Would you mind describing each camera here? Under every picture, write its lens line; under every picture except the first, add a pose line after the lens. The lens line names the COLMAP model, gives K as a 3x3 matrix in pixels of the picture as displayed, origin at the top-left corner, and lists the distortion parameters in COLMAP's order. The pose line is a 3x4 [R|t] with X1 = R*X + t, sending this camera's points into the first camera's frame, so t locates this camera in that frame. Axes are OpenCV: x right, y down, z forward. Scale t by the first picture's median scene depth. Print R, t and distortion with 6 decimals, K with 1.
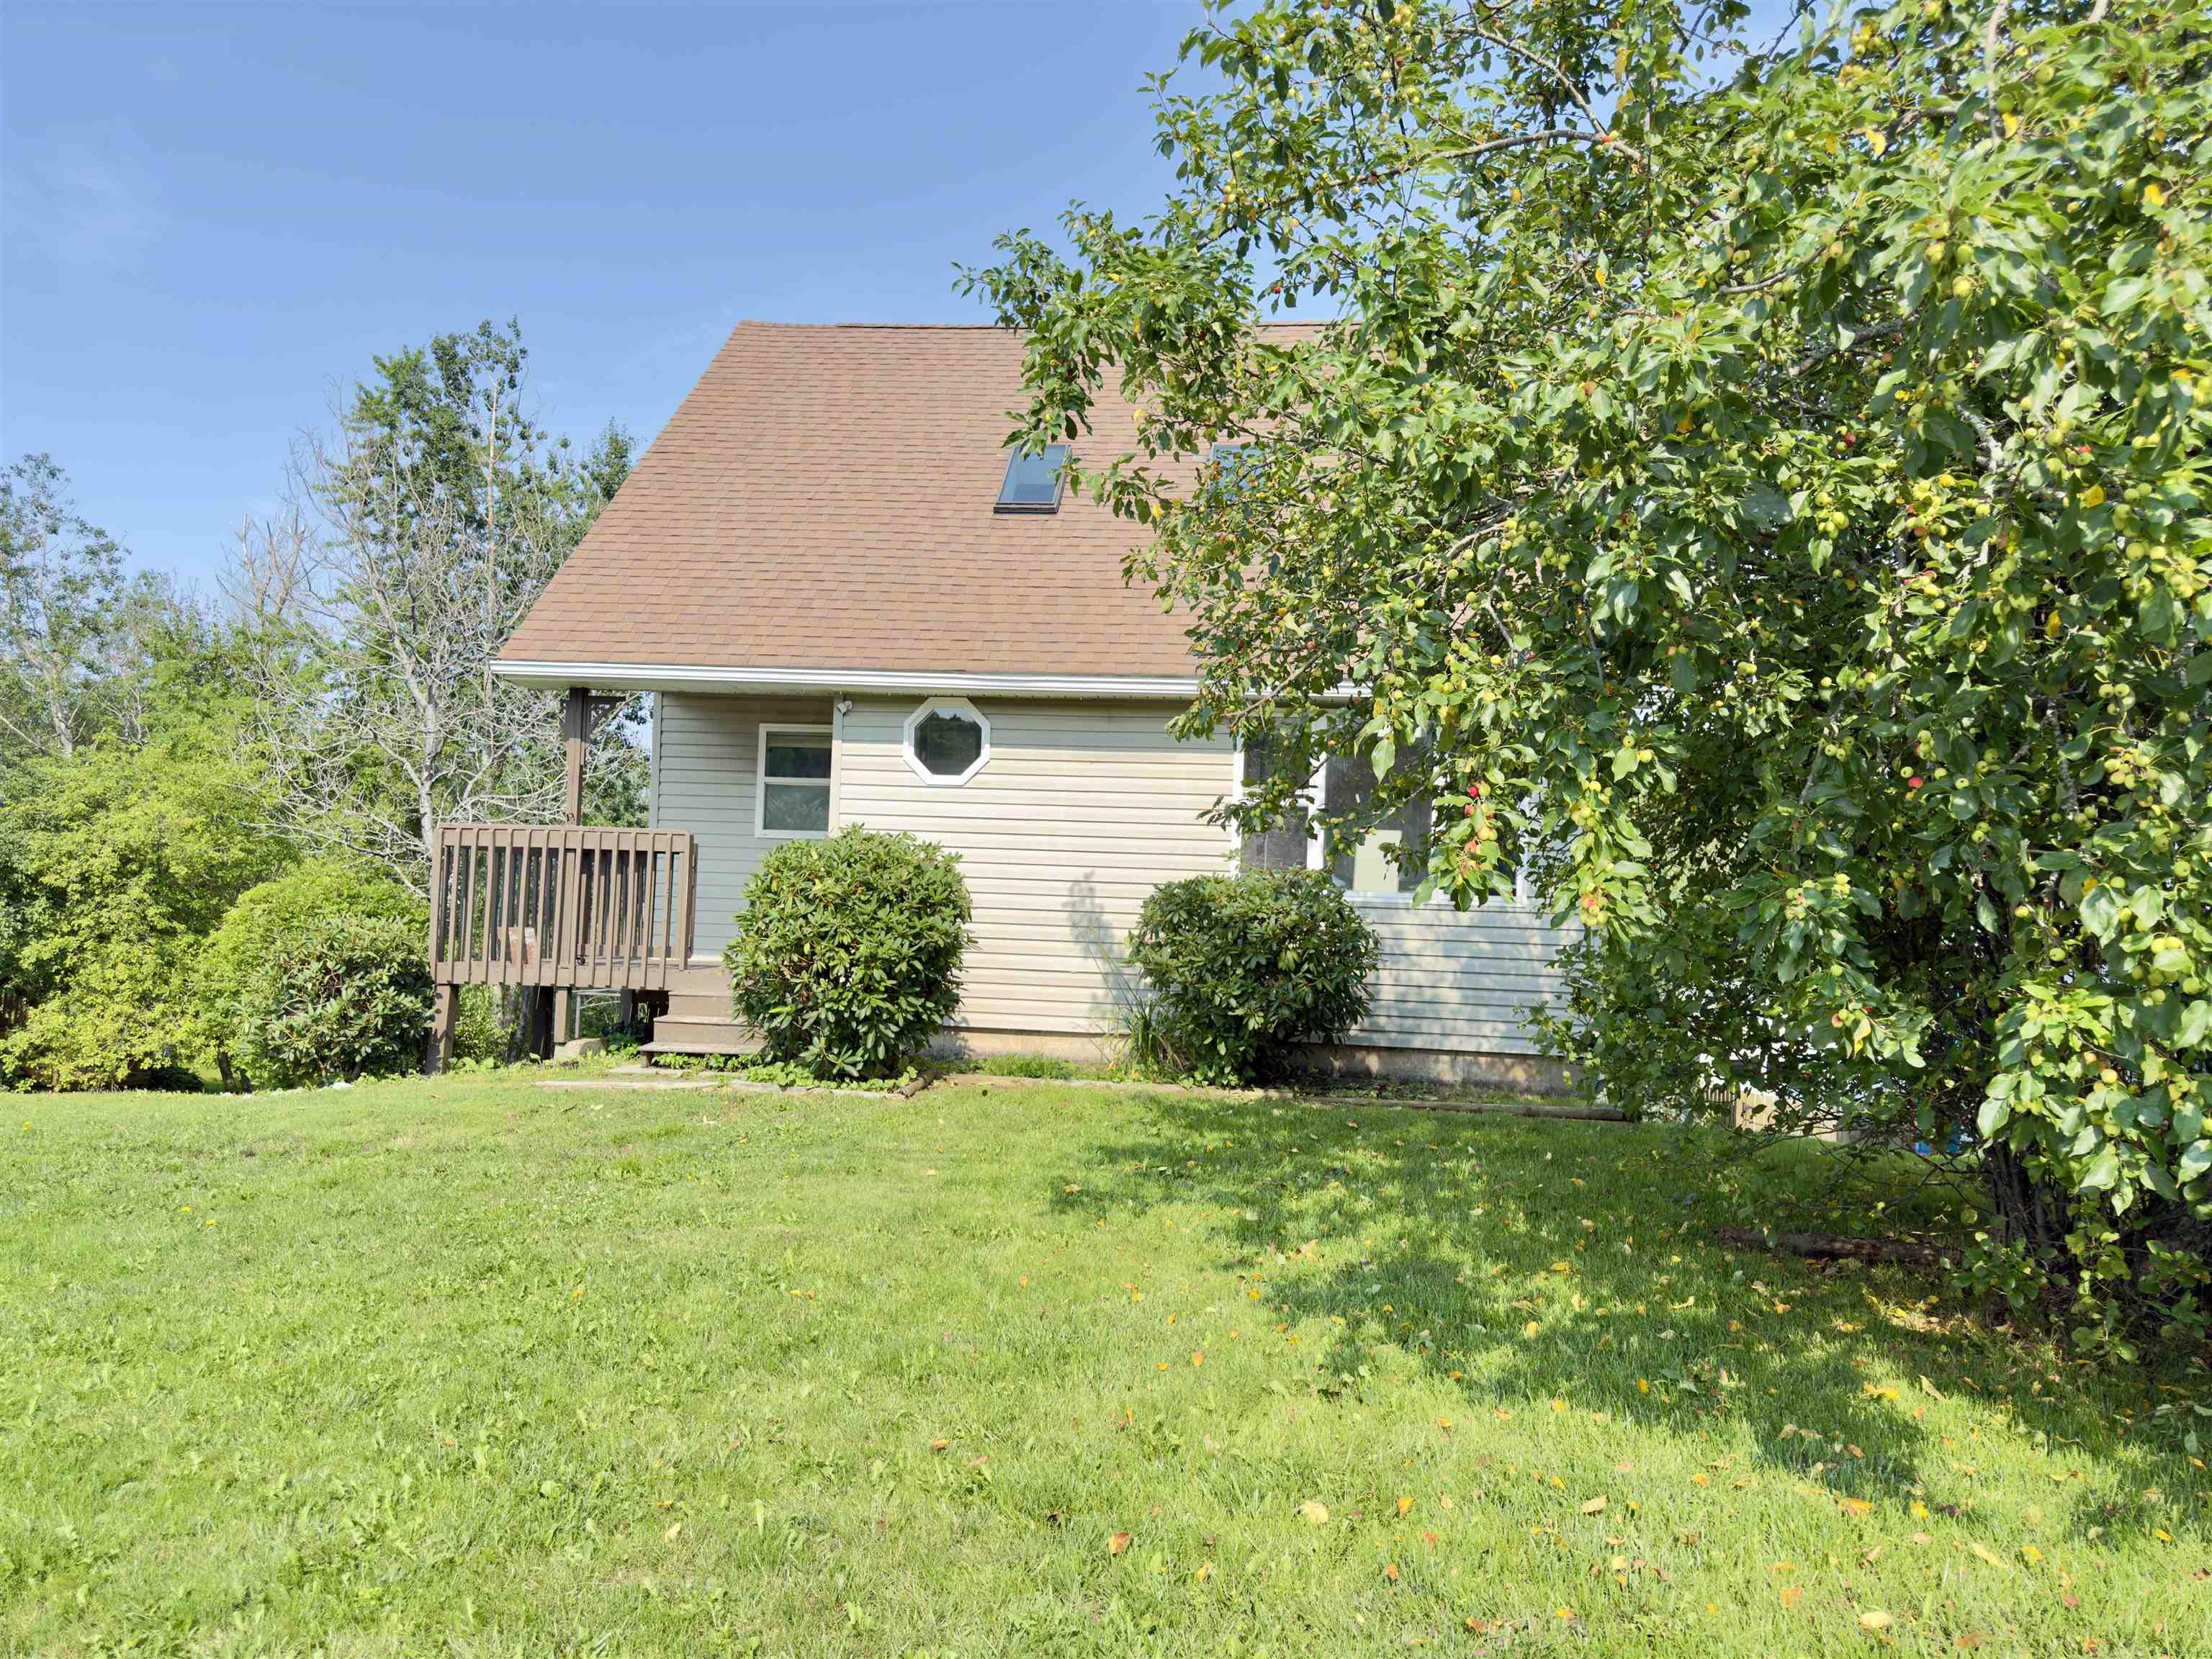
lens RADIAL K [[1316.3, 0, 1106.0], [0, 1316.3, 829.5], [0, 0, 1]] dist [0.113779, -0.127139]
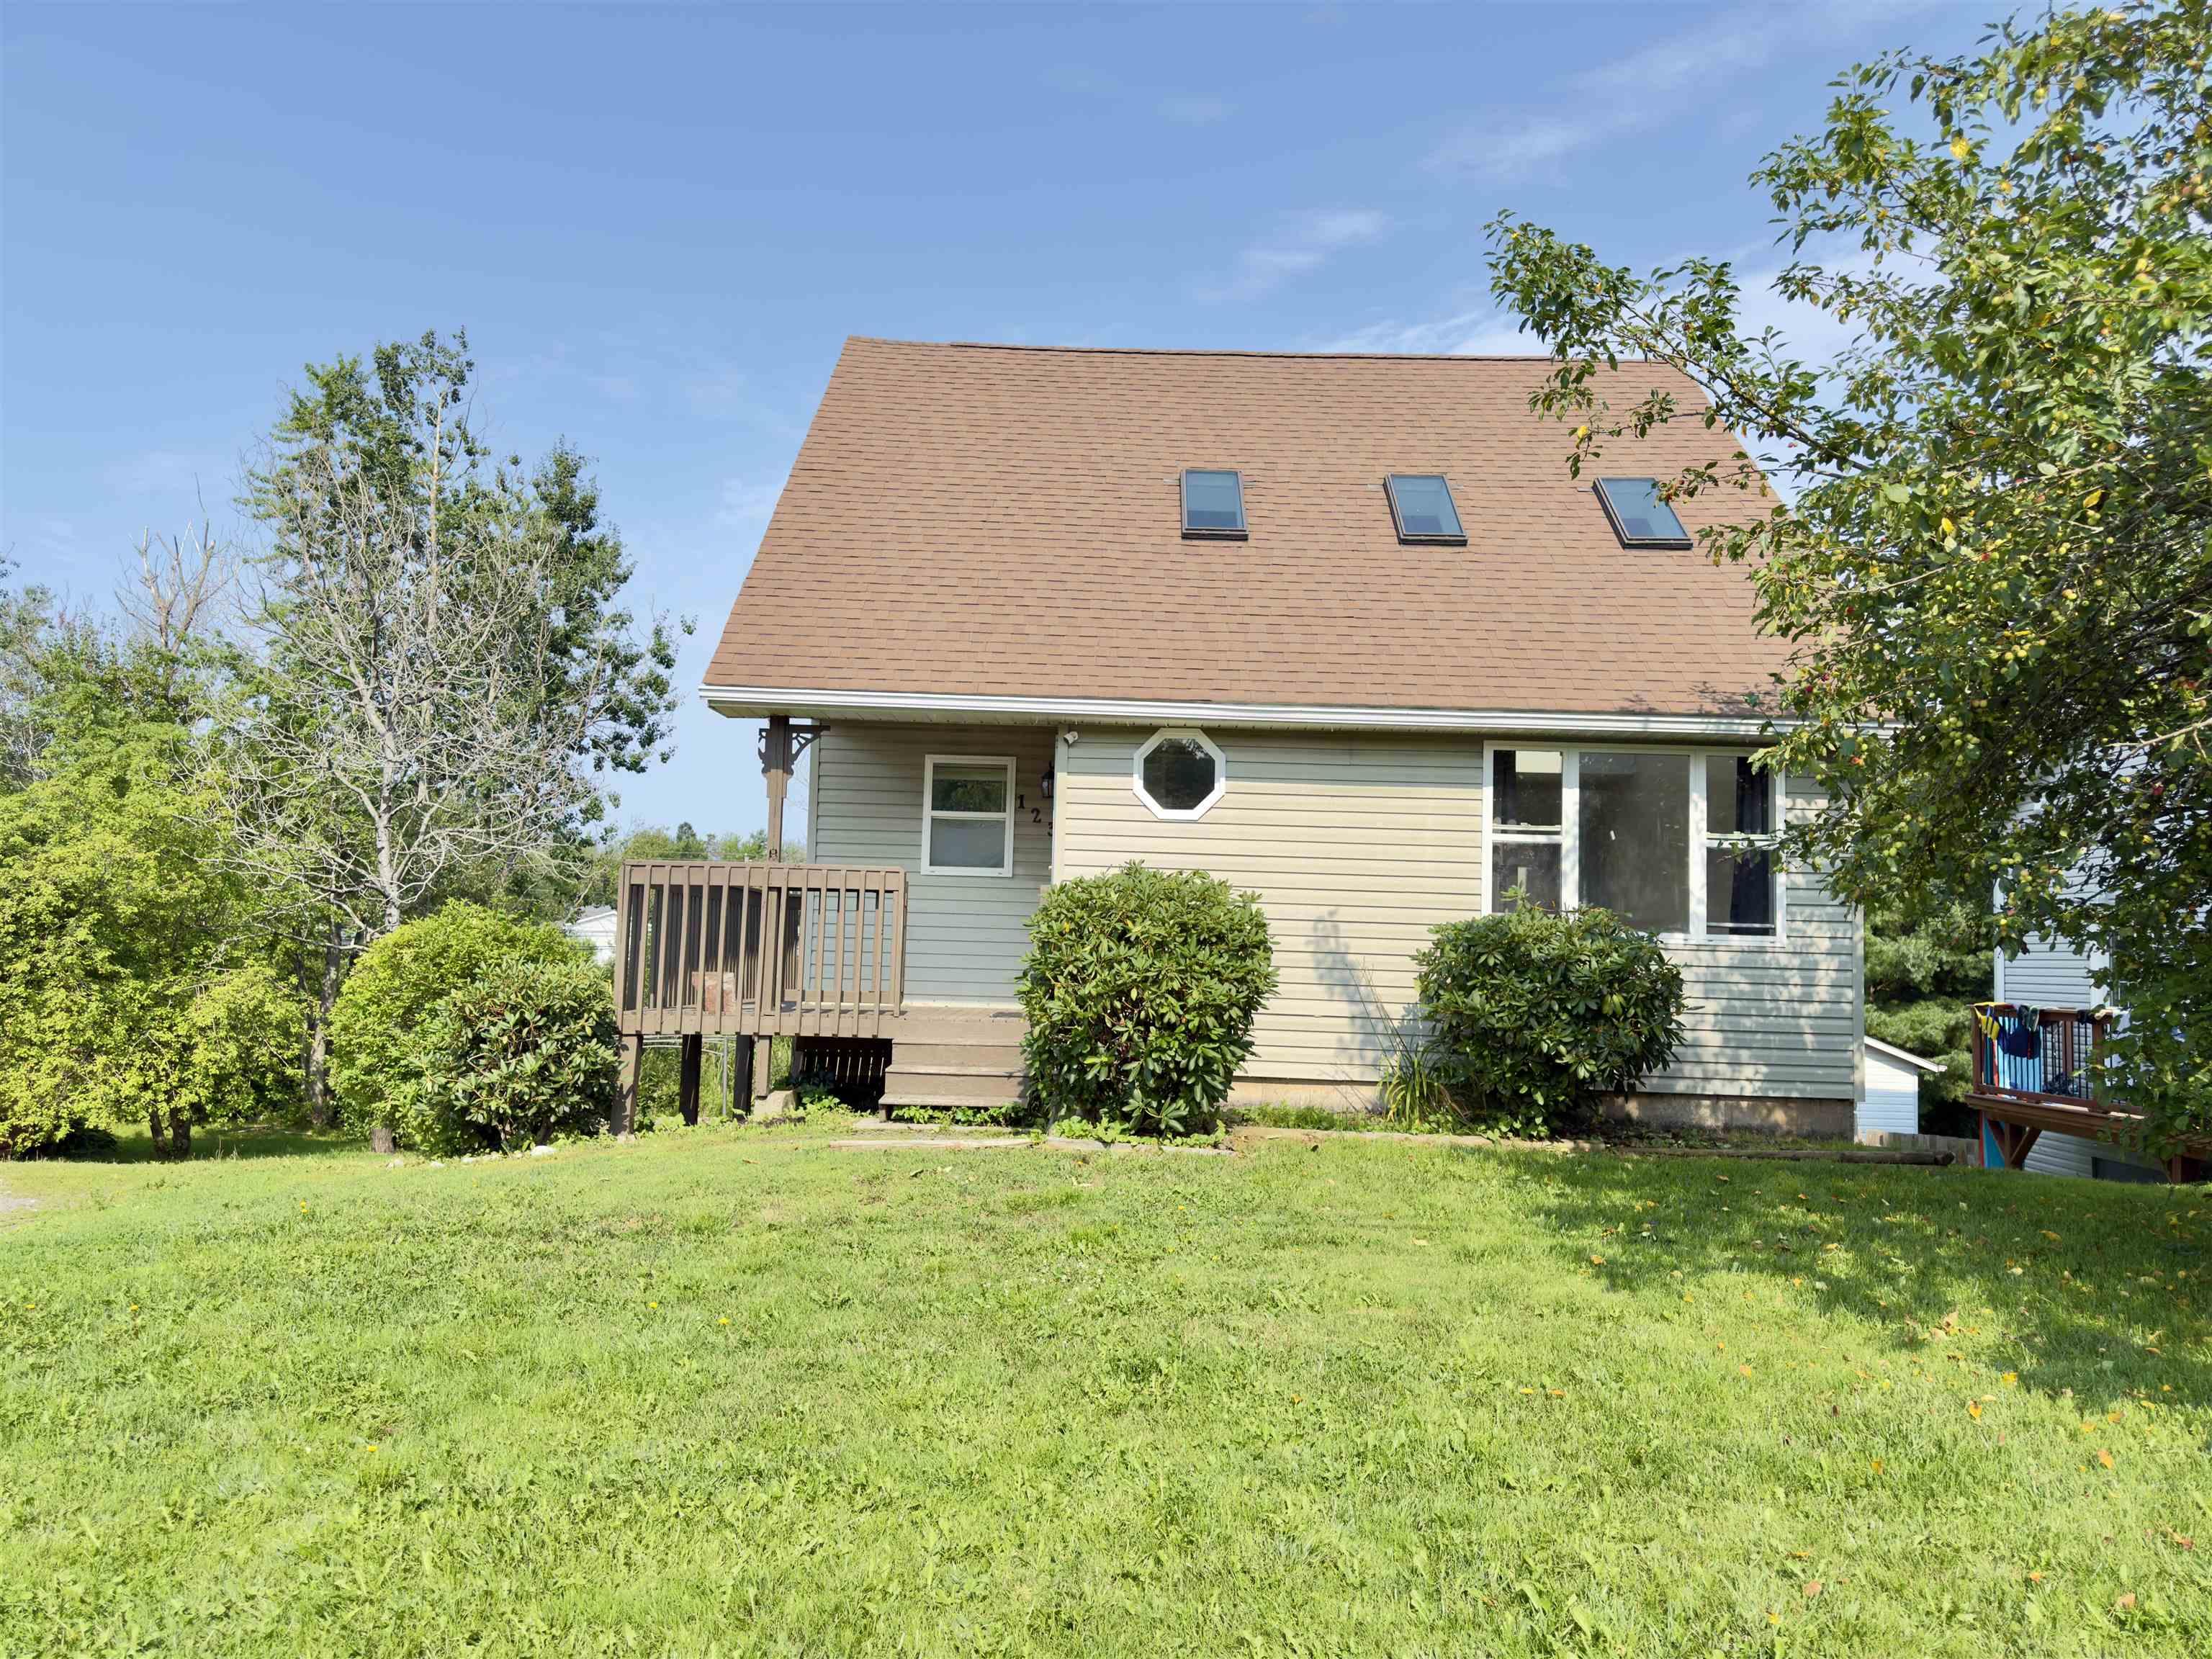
lens RADIAL K [[1316.3, 0, 1106.0], [0, 1316.3, 829.5], [0, 0, 1]] dist [0.113779, -0.127139]
pose [[0.995611, 0.002987, 0.093537, -0.256133], [-0.000546, 0.999659, -0.026110, -0.001849], [-0.093583, 0.025944, 0.995273, 0.055376]]
